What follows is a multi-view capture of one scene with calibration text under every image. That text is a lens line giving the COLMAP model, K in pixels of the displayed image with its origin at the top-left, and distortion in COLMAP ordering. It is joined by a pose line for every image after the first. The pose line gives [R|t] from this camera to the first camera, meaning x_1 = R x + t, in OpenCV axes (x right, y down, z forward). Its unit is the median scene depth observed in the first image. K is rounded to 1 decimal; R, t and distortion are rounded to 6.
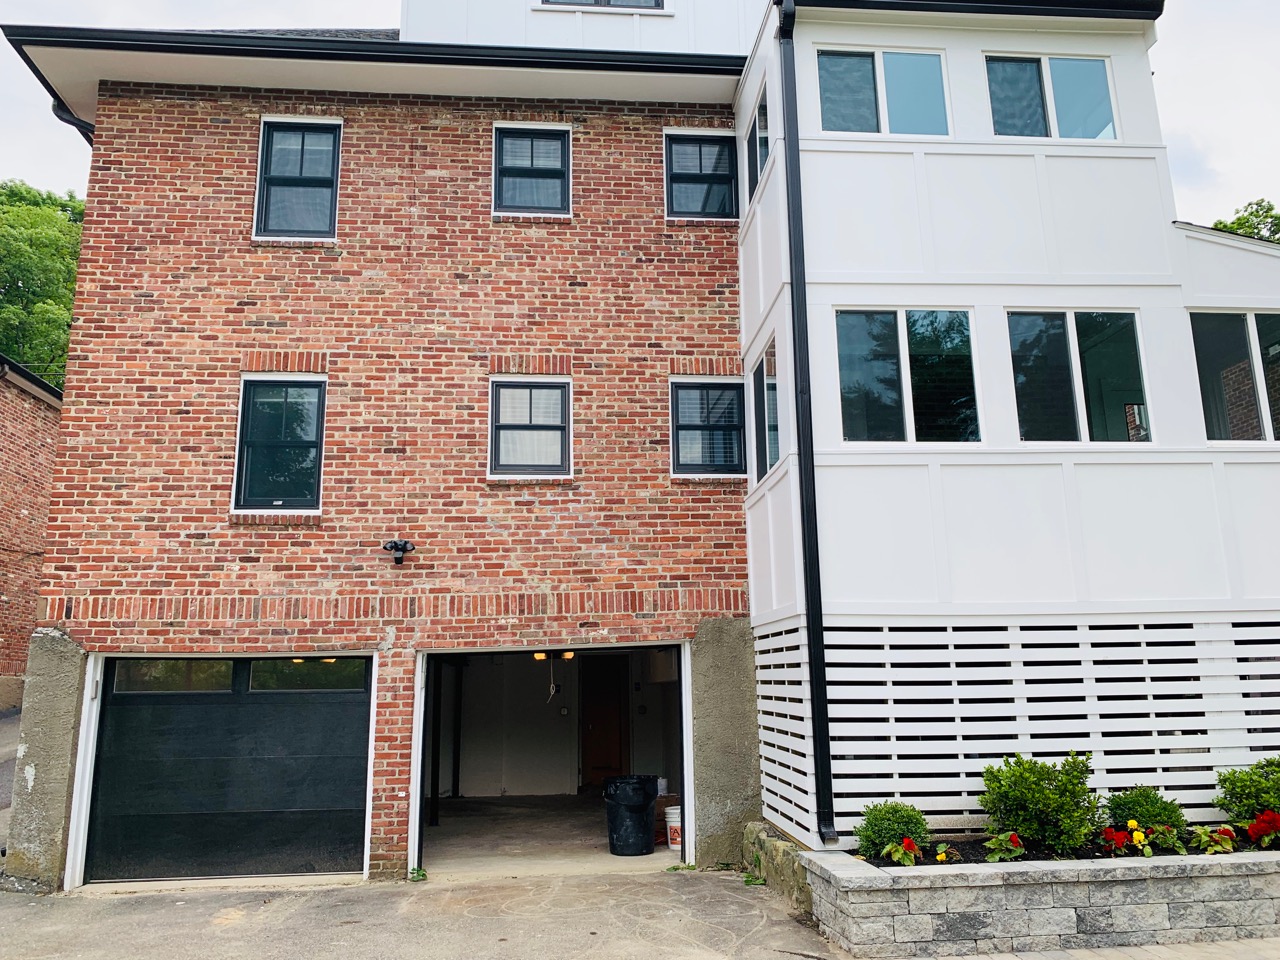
lens RADIAL K [[984.9, 0, 640.0], [0, 984.9, 480.0], [0, 0, 1]] dist [0.092884, -0.170008]
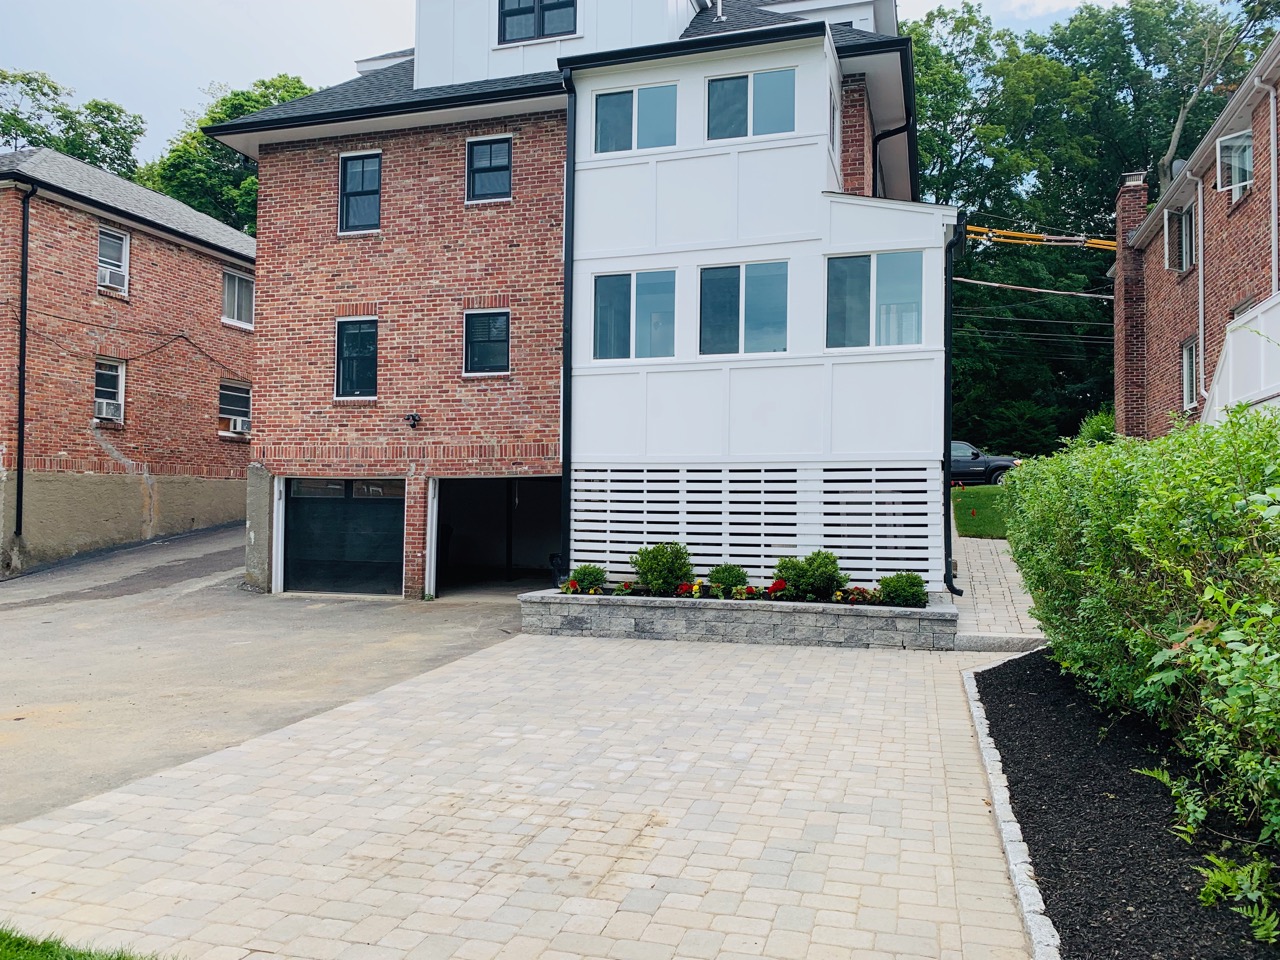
lens RADIAL K [[984.9, 0, 640.0], [0, 984.9, 480.0], [0, 0, 1]] dist [0.092884, -0.170008]
pose [[0.925278, 0.016072, -0.378948, 0.755740], [0.055375, 0.982672, 0.176887, -0.106760], [0.375225, -0.184654, 0.908355, -0.429564]]
